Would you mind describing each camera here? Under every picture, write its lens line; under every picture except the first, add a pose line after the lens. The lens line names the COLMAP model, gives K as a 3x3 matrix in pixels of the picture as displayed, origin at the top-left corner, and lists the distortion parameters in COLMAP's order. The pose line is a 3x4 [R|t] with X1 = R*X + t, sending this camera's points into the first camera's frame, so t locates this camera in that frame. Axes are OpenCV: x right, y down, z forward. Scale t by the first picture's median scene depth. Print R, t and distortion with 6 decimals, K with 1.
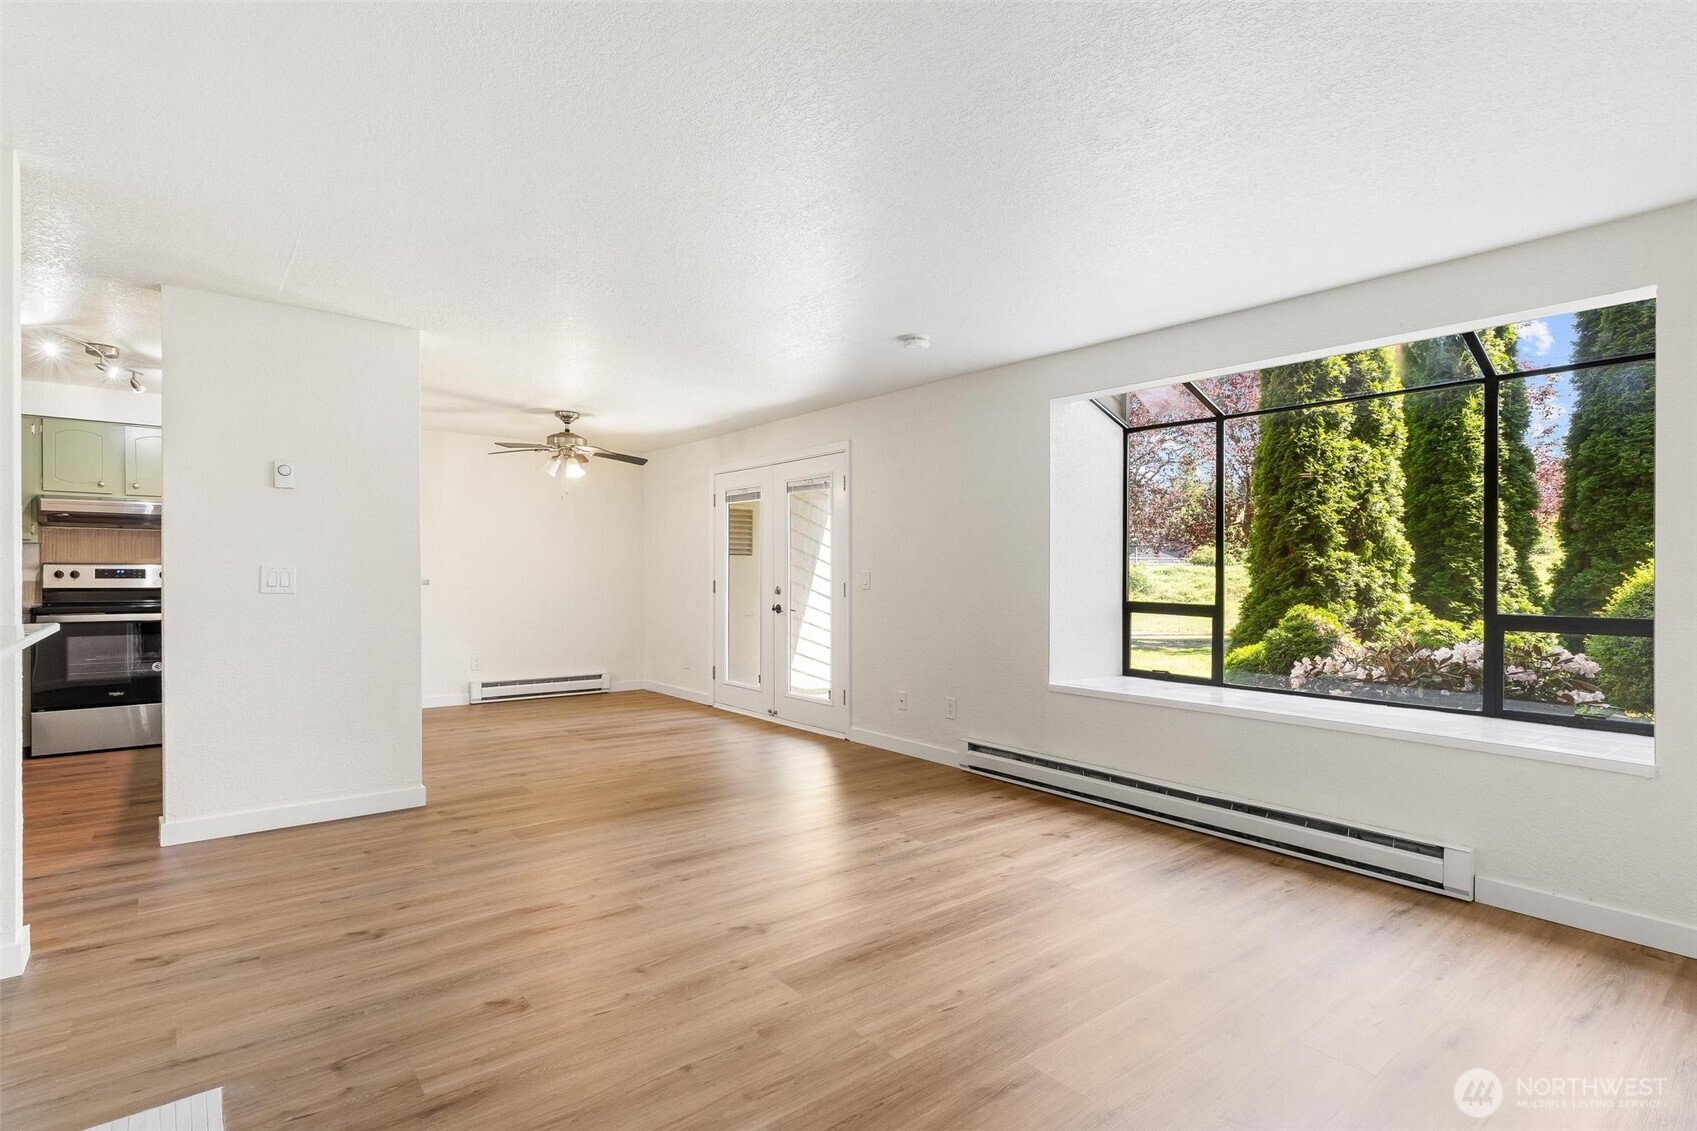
lens RADIAL K [[824.7, 0, 860.9], [0, 824.7, 573.6], [0, 0, 1]] dist [0.002449, -0.000564]
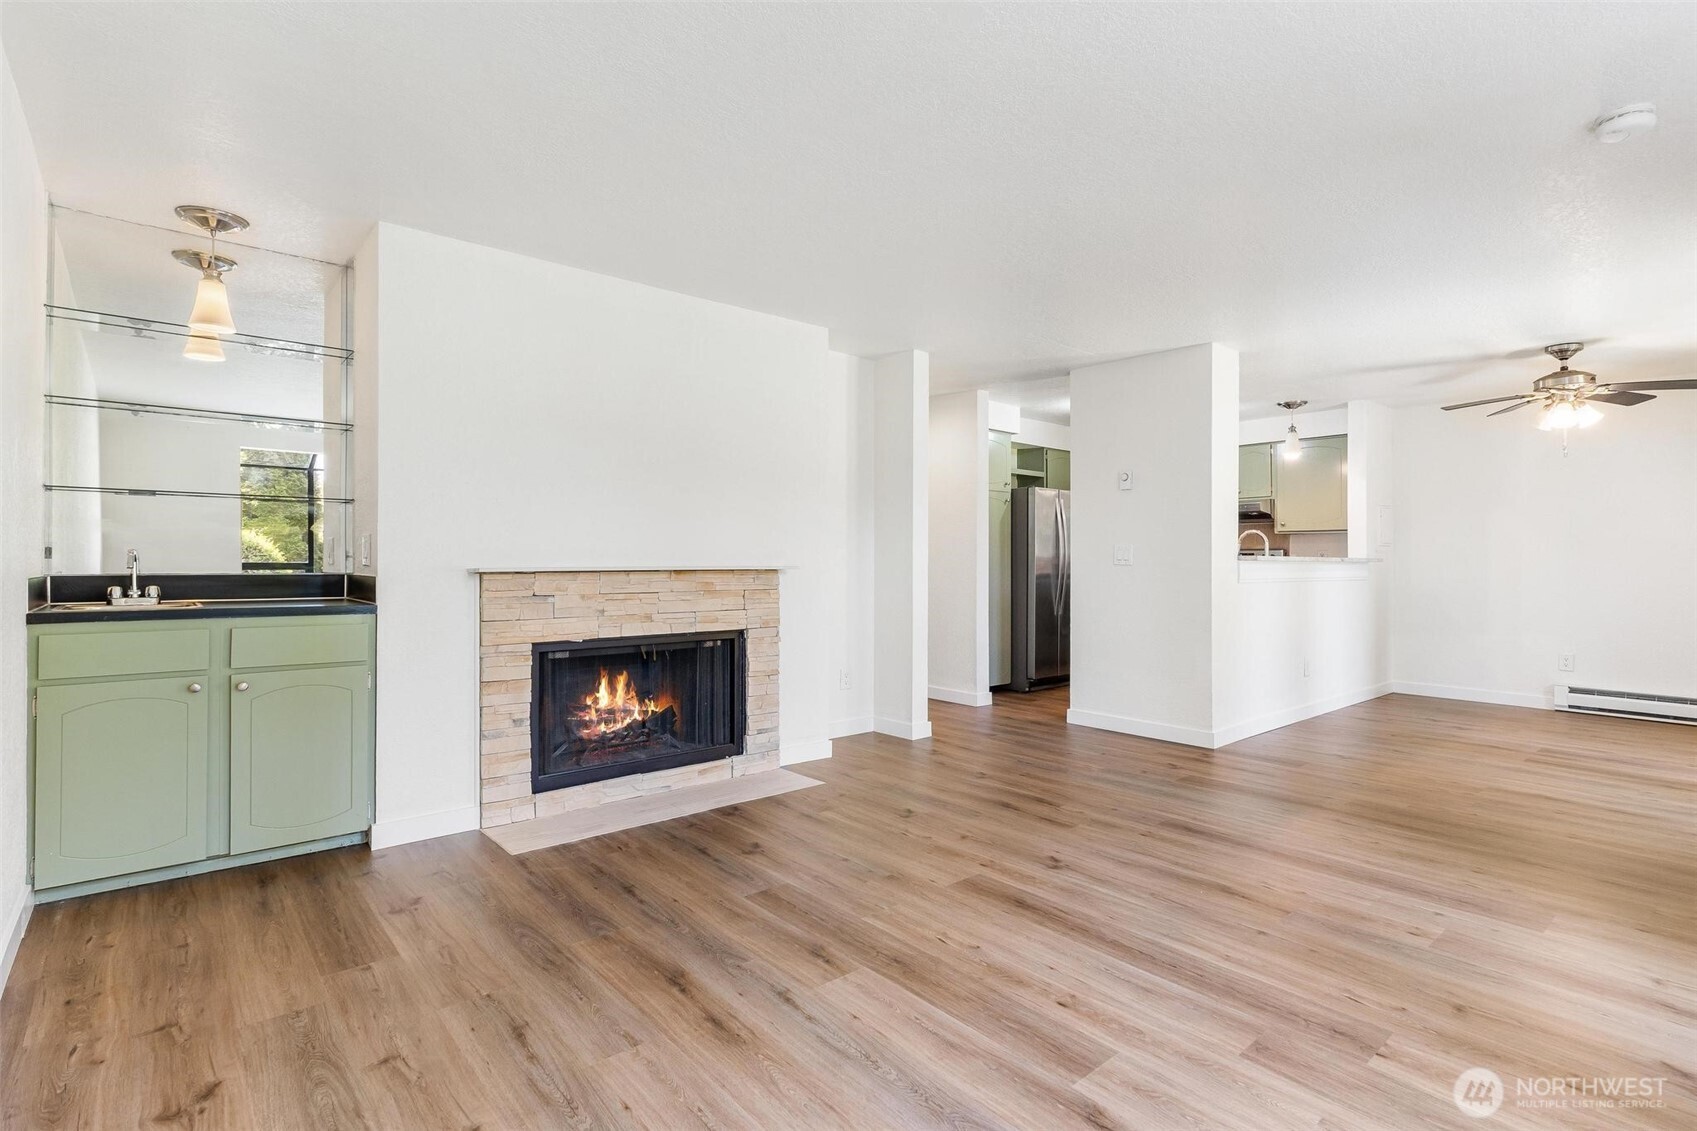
lens RADIAL K [[824.7, 0, 846.1], [0, 824.7, 568.3], [0, 0, 1]] dist [0.002449, -0.000564]
pose [[0.009521, 0.001284, -0.999954, 0.503098], [-0.003225, 0.999994, 0.001253, 0.020707], [0.999949, 0.003212, 0.009525, 0.373176]]
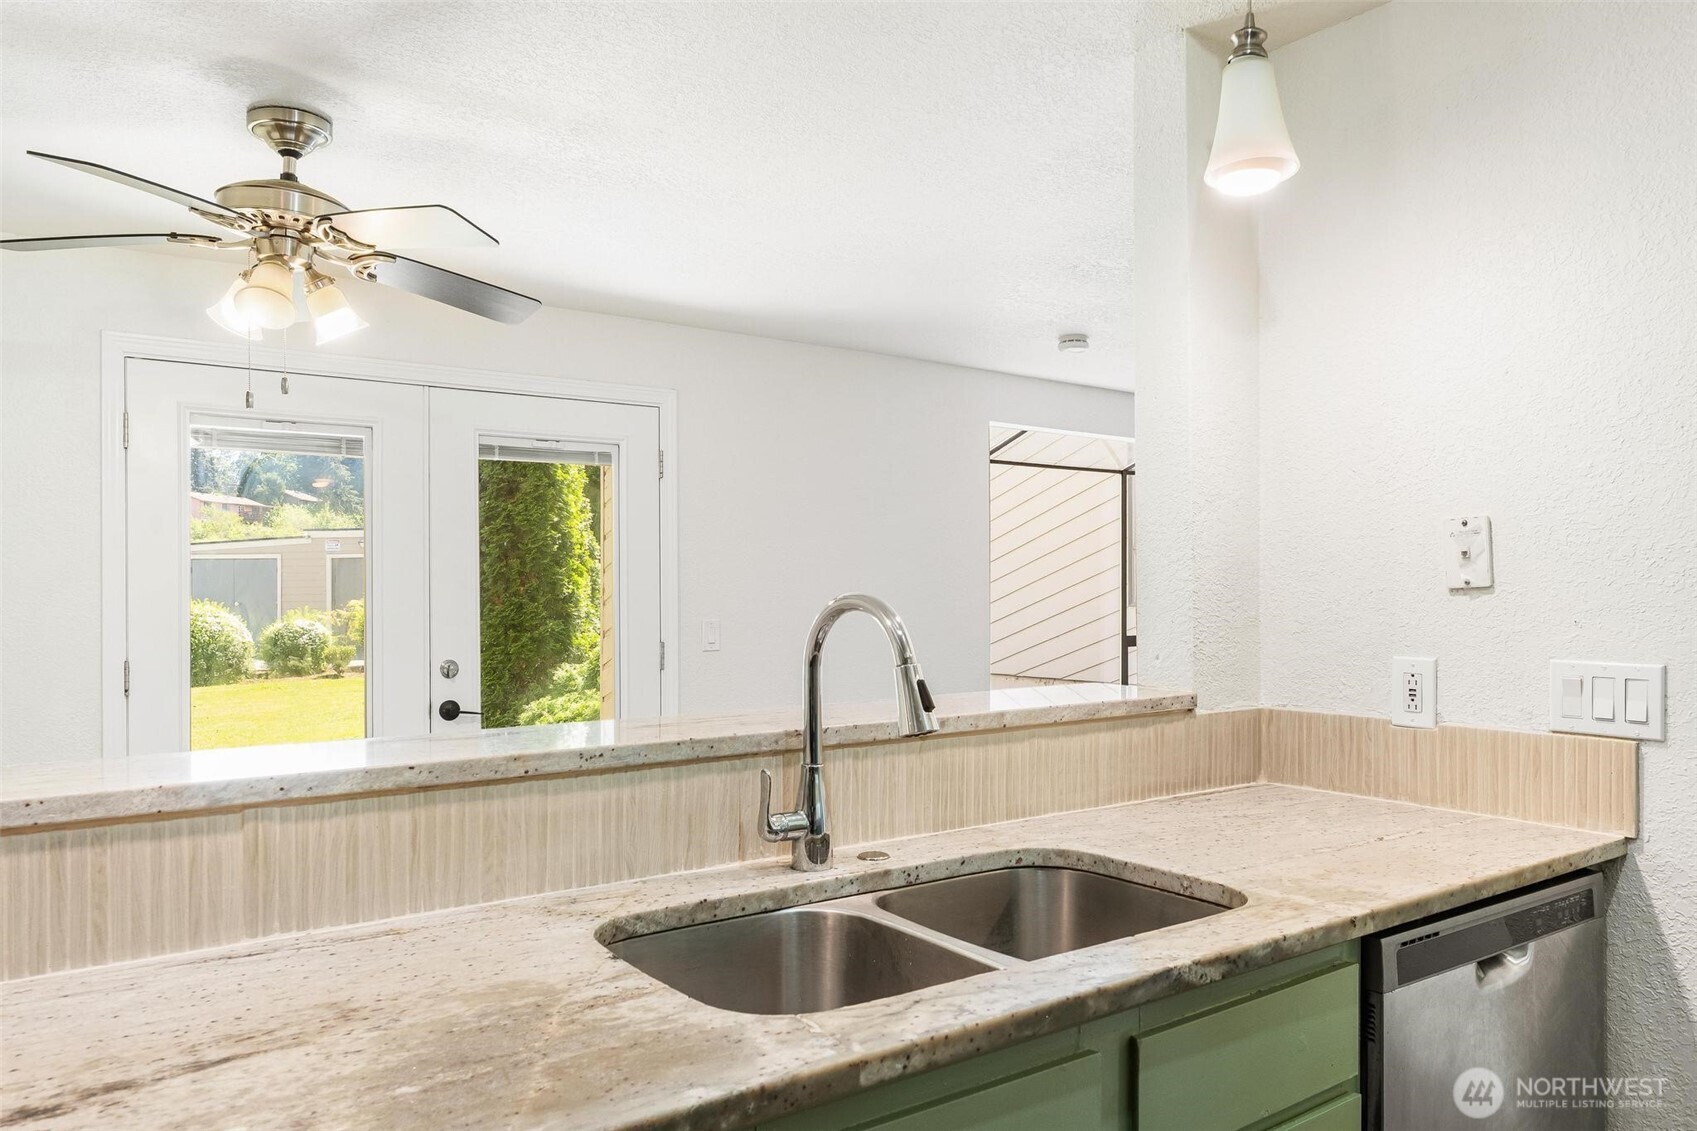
lens RADIAL K [[1216.5, 0, 849.2], [0, 1216.5, 570.5], [0, 0, 1]] dist [-0.004123, 0.000093]
pose [[0.052753, 0.005386, 0.998593, -0.934890], [-0.002954, 0.999982, -0.005238, -0.038499], [-0.998603, -0.002673, 0.052768, 0.920398]]
